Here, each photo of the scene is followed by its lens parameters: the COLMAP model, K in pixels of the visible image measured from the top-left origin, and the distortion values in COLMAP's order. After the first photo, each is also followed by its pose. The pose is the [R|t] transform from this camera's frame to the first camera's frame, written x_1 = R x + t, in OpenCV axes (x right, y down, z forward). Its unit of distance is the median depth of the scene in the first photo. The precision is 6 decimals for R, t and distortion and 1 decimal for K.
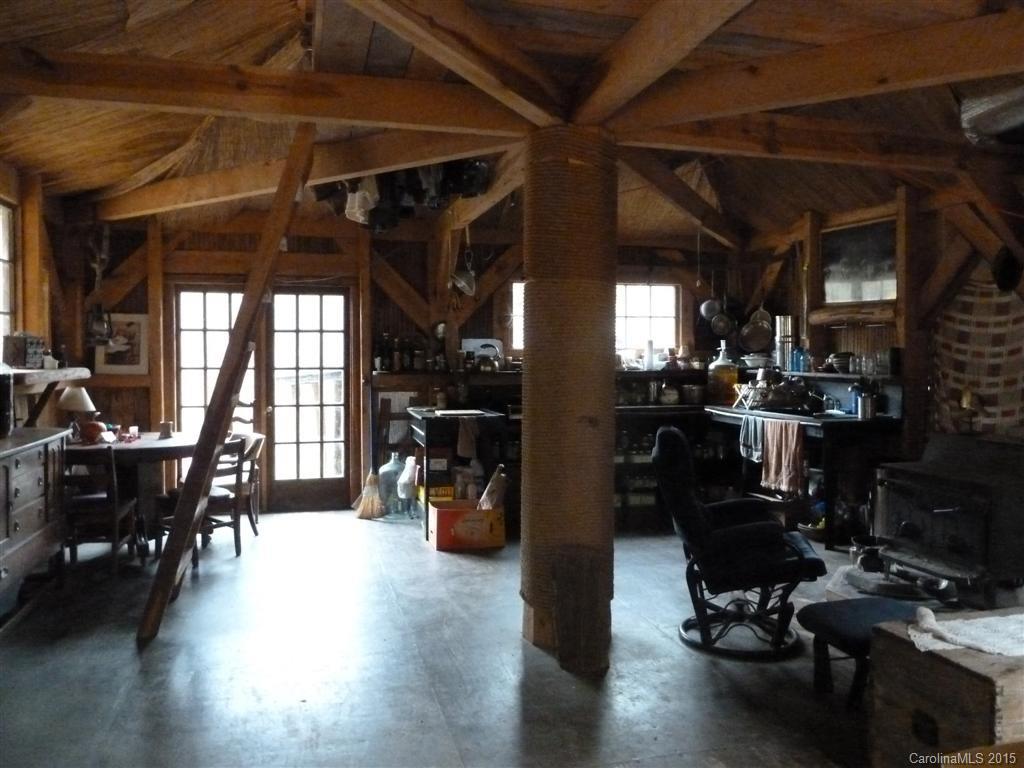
lens RADIAL K [[809.6, 0, 515.6], [0, 809.6, 382.3], [0, 0, 1]] dist [-0.021630, -0.013993]
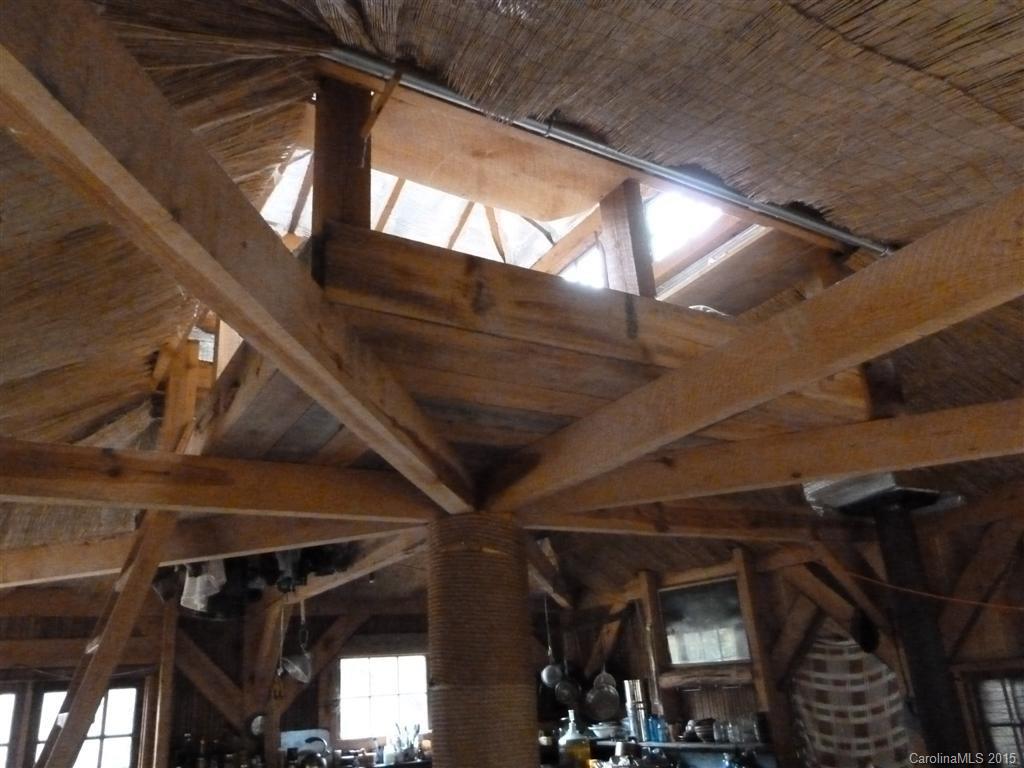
lens RADIAL K [[809.6, 0, 509.1], [0, 809.6, 379.7], [0, 0, 1]] dist [-0.021630, -0.013993]
pose [[0.958061, 0.036206, 0.284269, -0.108584], [0.080767, 0.917654, -0.389086, -0.055245], [-0.274947, 0.395728, 0.876244, 0.062170]]
